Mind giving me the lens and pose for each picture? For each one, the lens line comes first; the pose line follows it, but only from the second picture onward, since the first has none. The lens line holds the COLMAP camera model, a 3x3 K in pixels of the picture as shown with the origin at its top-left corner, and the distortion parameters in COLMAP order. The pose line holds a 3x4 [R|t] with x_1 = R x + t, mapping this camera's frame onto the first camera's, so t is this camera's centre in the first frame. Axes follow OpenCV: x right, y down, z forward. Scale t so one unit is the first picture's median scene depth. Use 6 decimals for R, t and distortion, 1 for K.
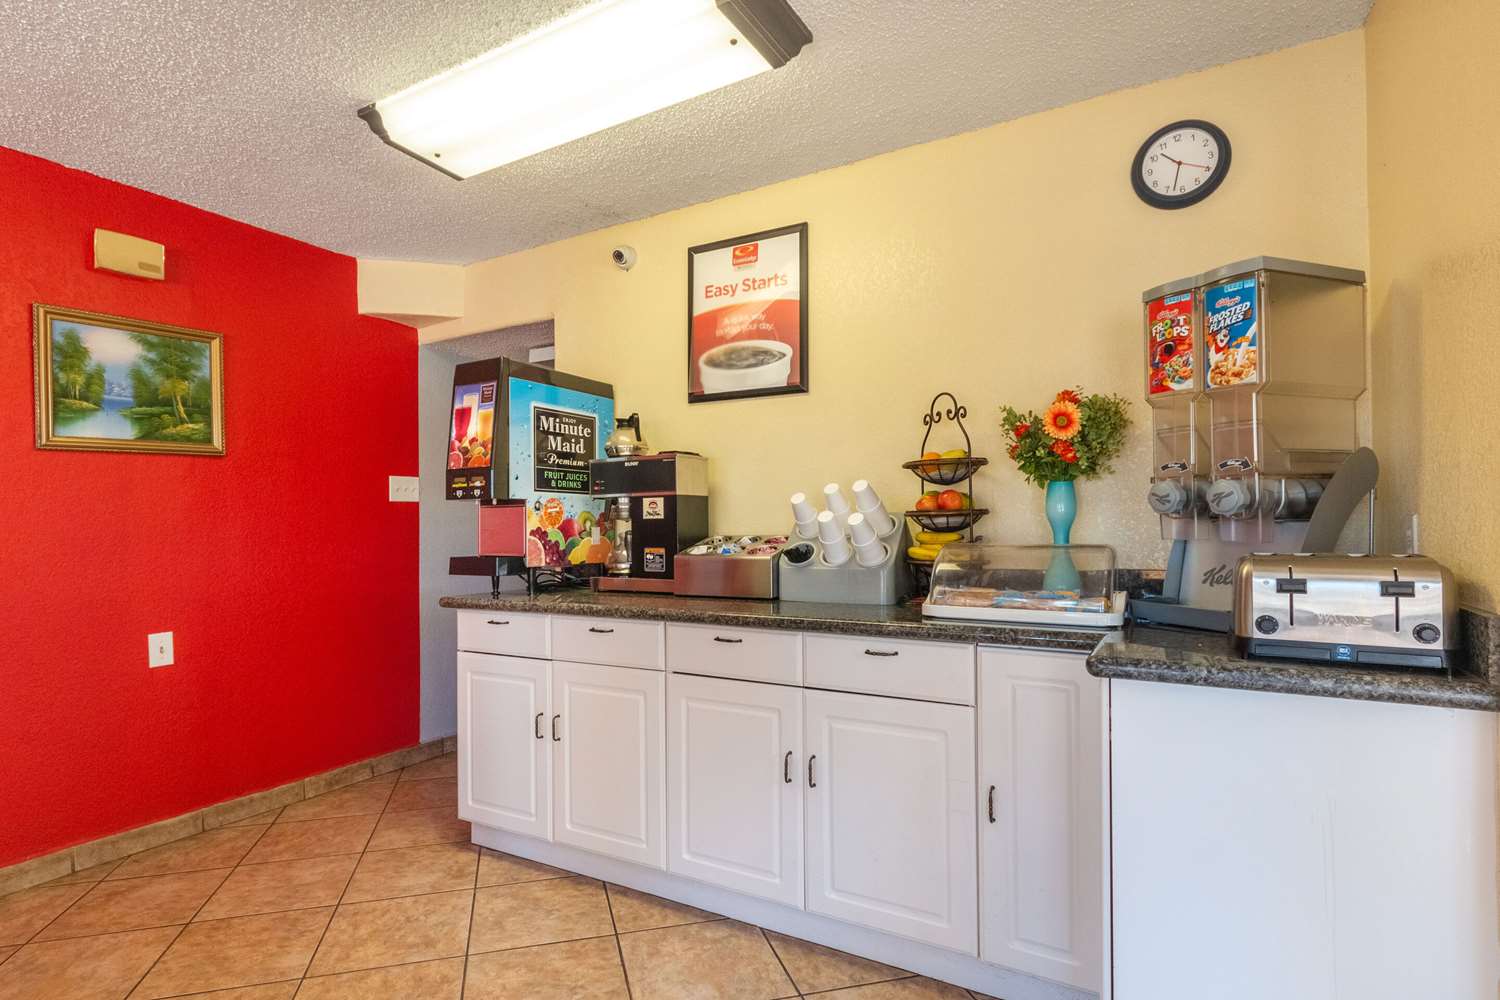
lens RADIAL K [[774.2, 0, 715.7], [0, 774.2, 517.1], [0, 0, 1]] dist [-0.002140, 0.000356]
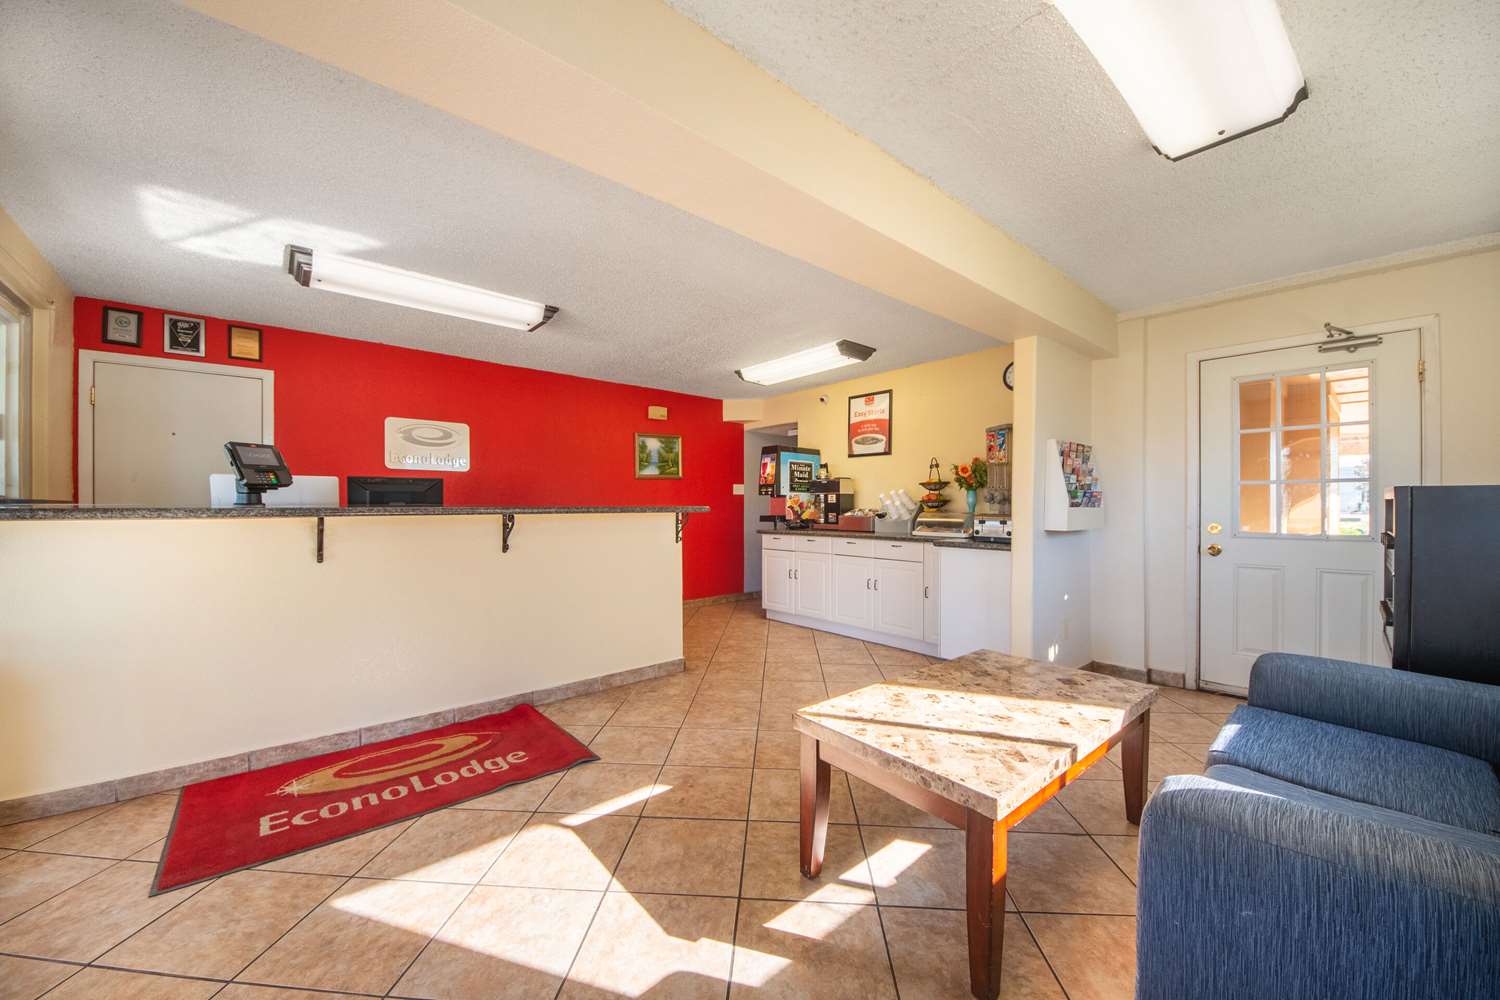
lens RADIAL K [[557.3, 0, 733.0], [0, 557.3, 502.6], [0, 0, 1]] dist [-0.000873, -0.000103]
pose [[0.943563, 0.007960, -0.331098, 0.238292], [-0.006176, 0.999960, 0.006440, -0.007736], [0.331136, -0.004031, 0.943574, -0.955573]]
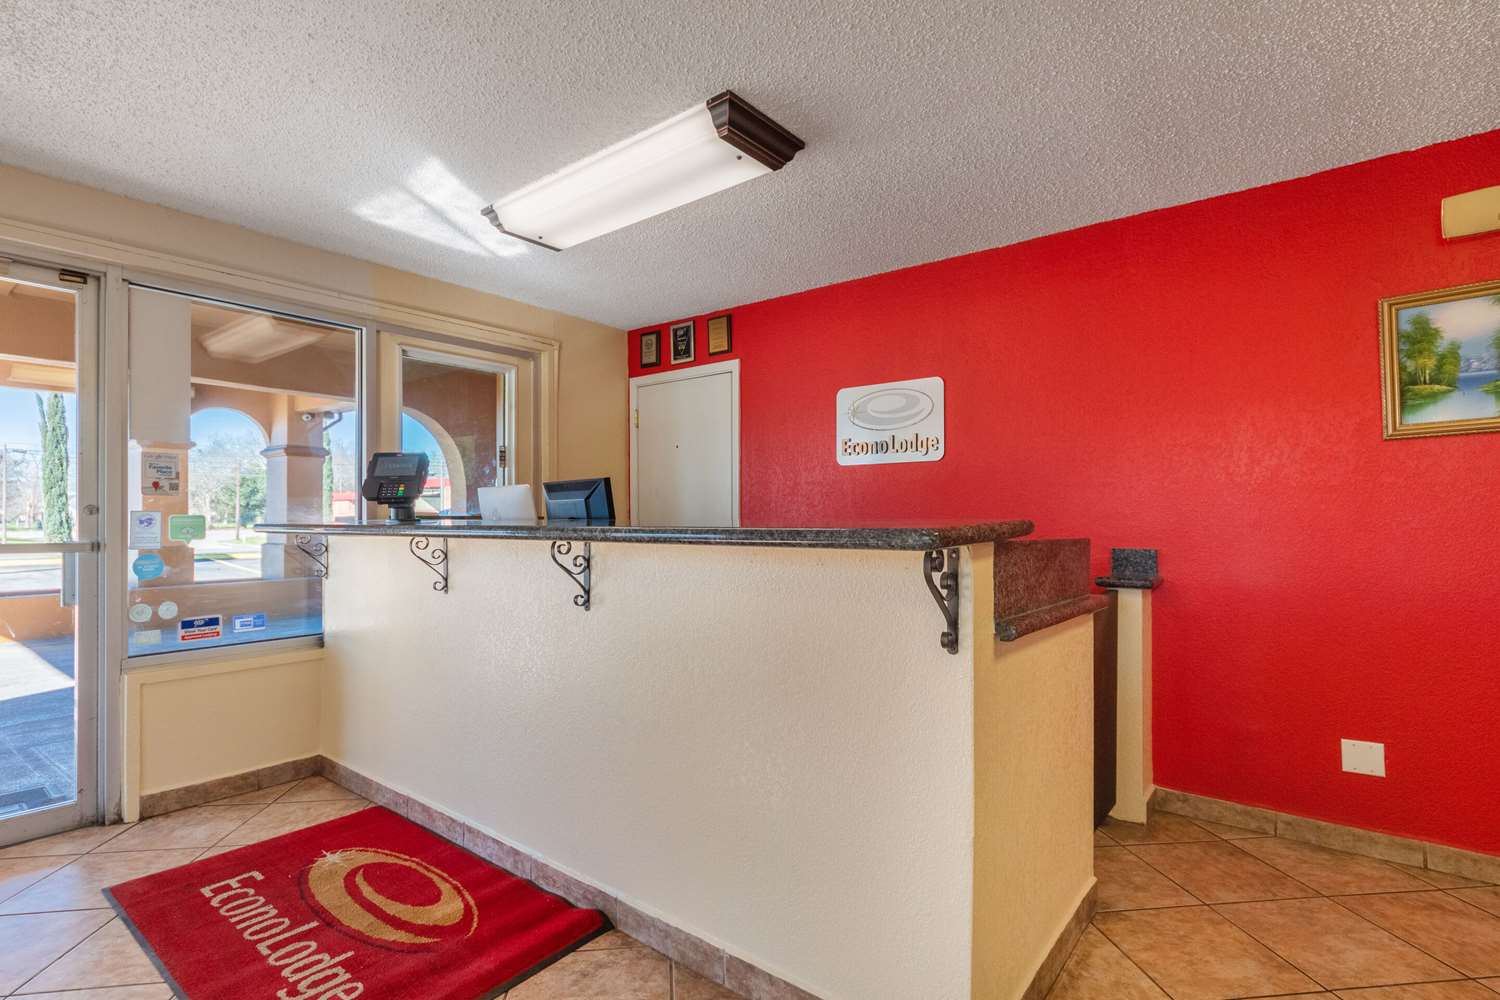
lens RADIAL K [[726.2, 0, 753.4], [0, 726.2, 515.5], [0, 0, 1]] dist [0.002426, 0.000825]
pose [[-0.127957, 0.004302, -0.991770, 0.184862], [0.010680, 0.999939, 0.002960, 0.001086], [0.991722, -0.010213, -0.127995, 0.268303]]
